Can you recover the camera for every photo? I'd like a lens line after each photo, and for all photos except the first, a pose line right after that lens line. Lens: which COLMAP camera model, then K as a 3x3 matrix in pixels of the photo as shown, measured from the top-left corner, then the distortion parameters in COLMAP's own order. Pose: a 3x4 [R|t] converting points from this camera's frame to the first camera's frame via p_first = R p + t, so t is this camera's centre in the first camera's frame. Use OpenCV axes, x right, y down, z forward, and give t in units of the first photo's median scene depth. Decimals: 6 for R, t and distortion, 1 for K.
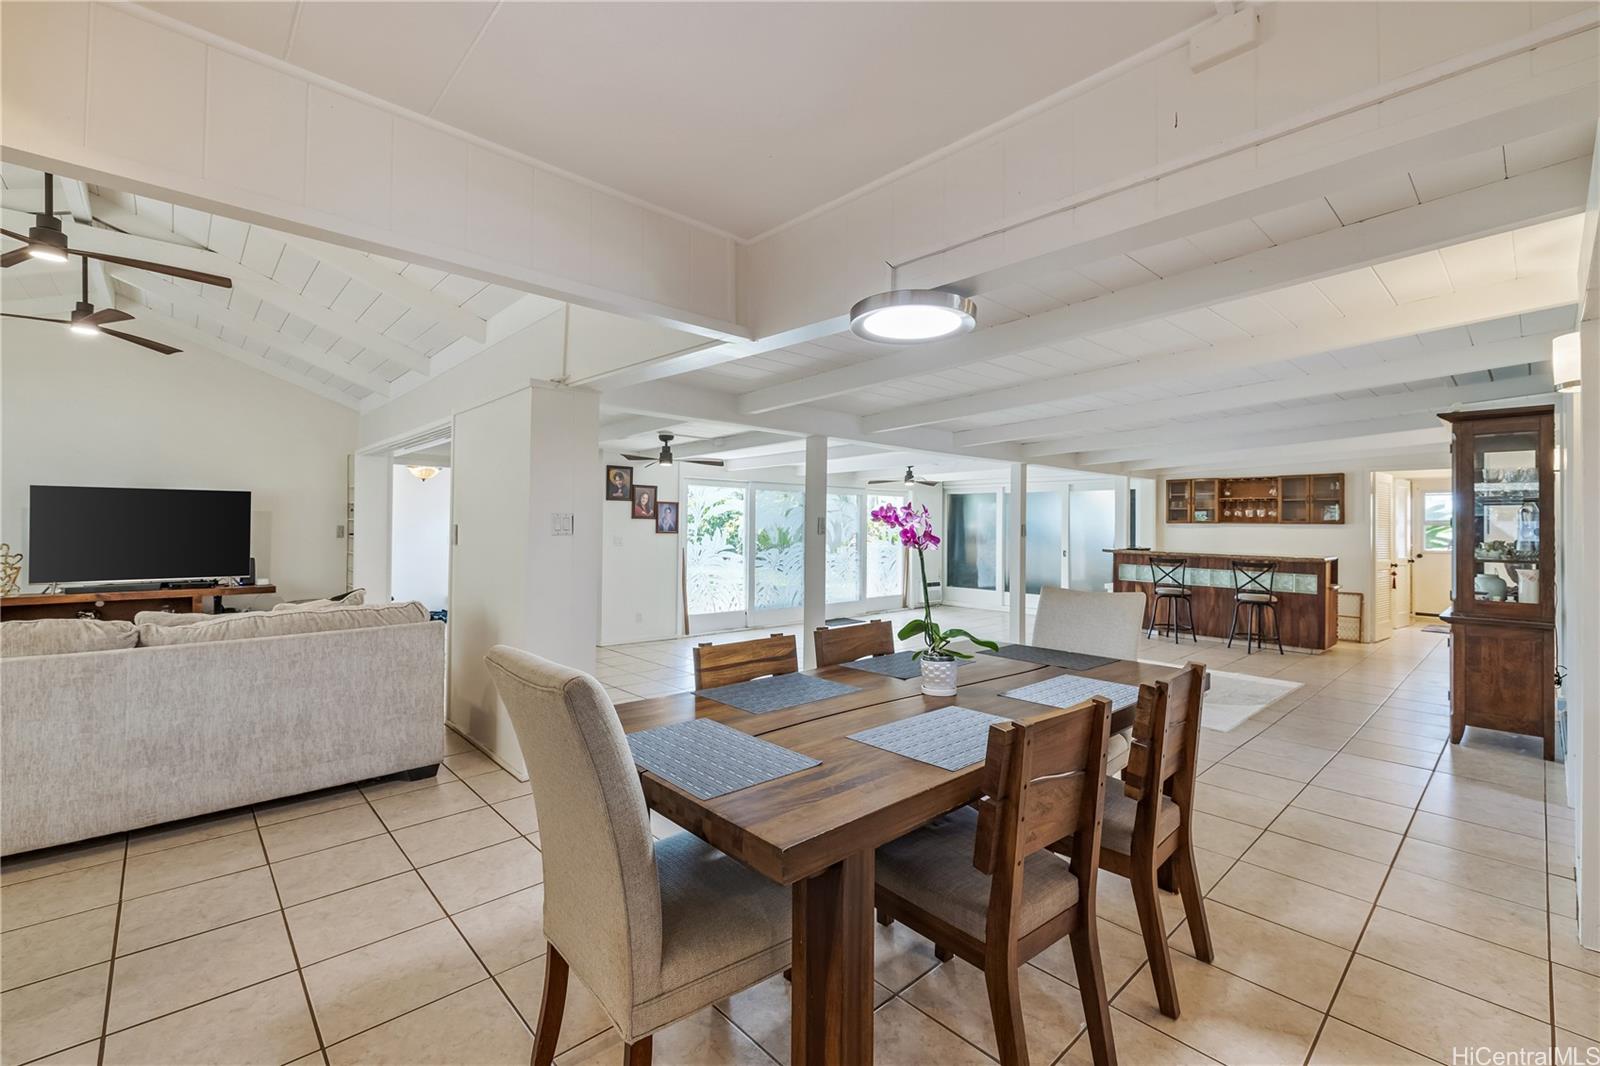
lens RADIAL K [[685.2, 0, 798.1], [0, 685.2, 524.4], [0, 0, 1]] dist [-0.000066, 0.000022]
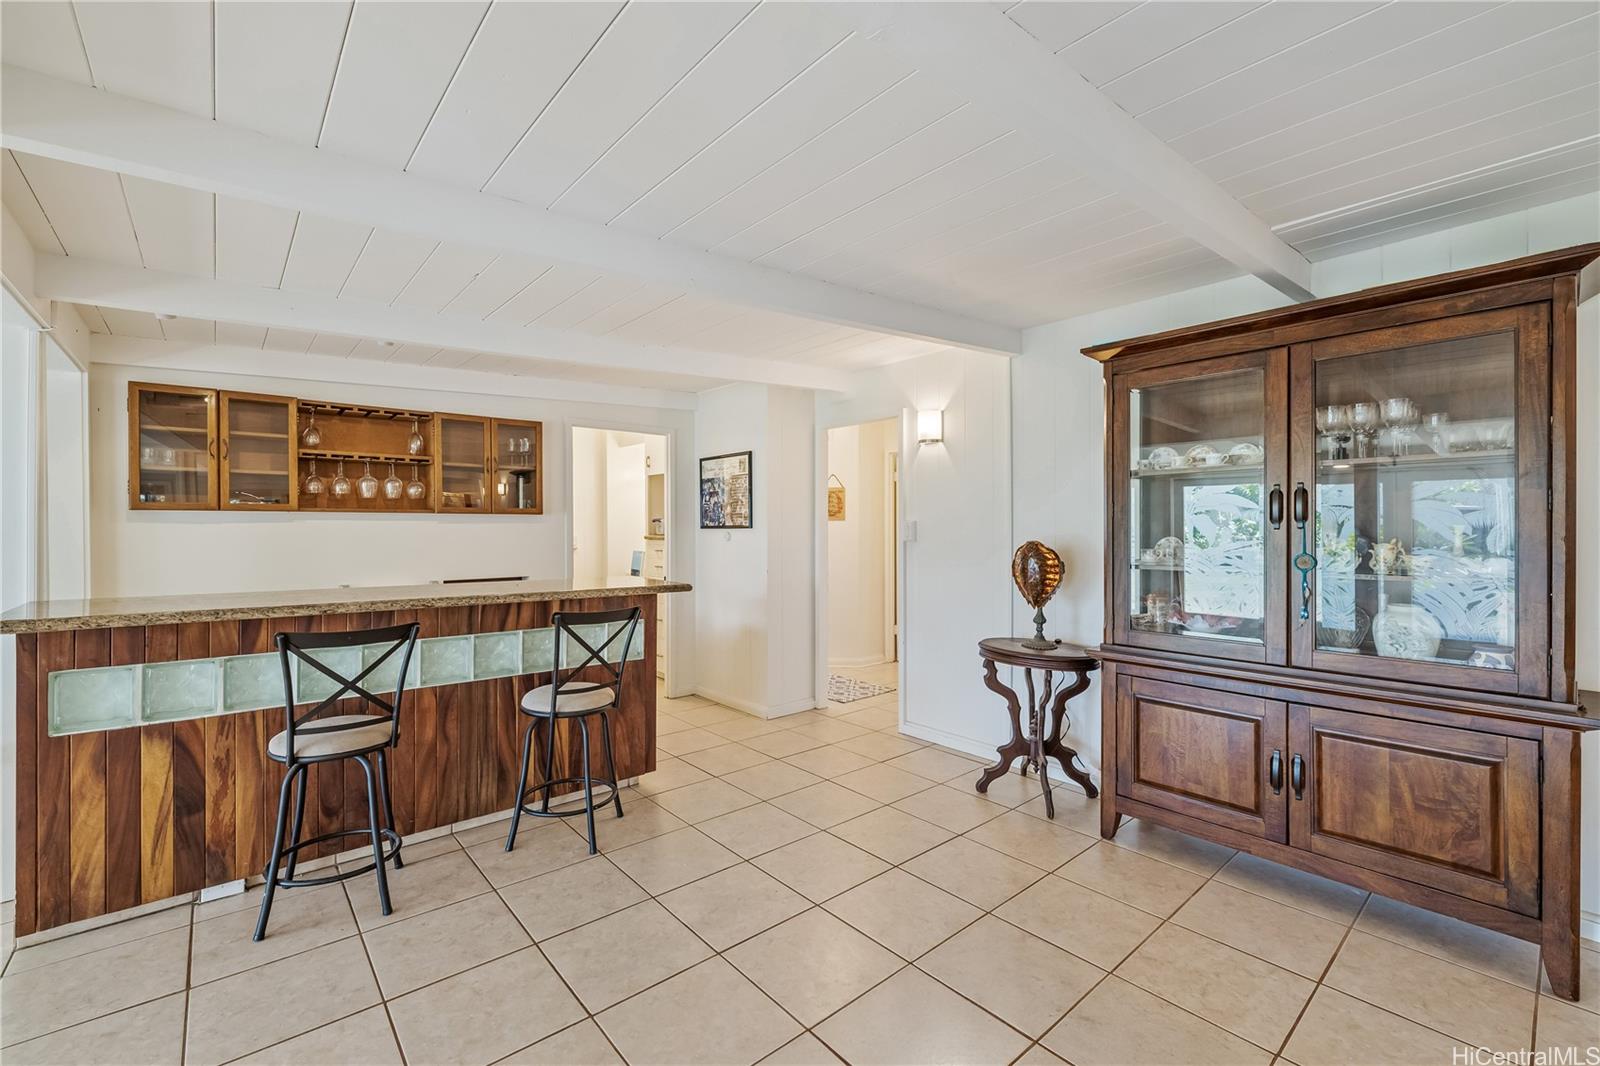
lens RADIAL K [[685.2, 0, 798.8], [0, 685.2, 523.5], [0, 0, 1]] dist [-0.000066, 0.000022]
pose [[0.041554, -0.006927, 0.999112, 0.232149], [0.002641, 0.999973, 0.006823, 0.003638], [-0.999133, 0.002355, 0.041571, 0.707736]]
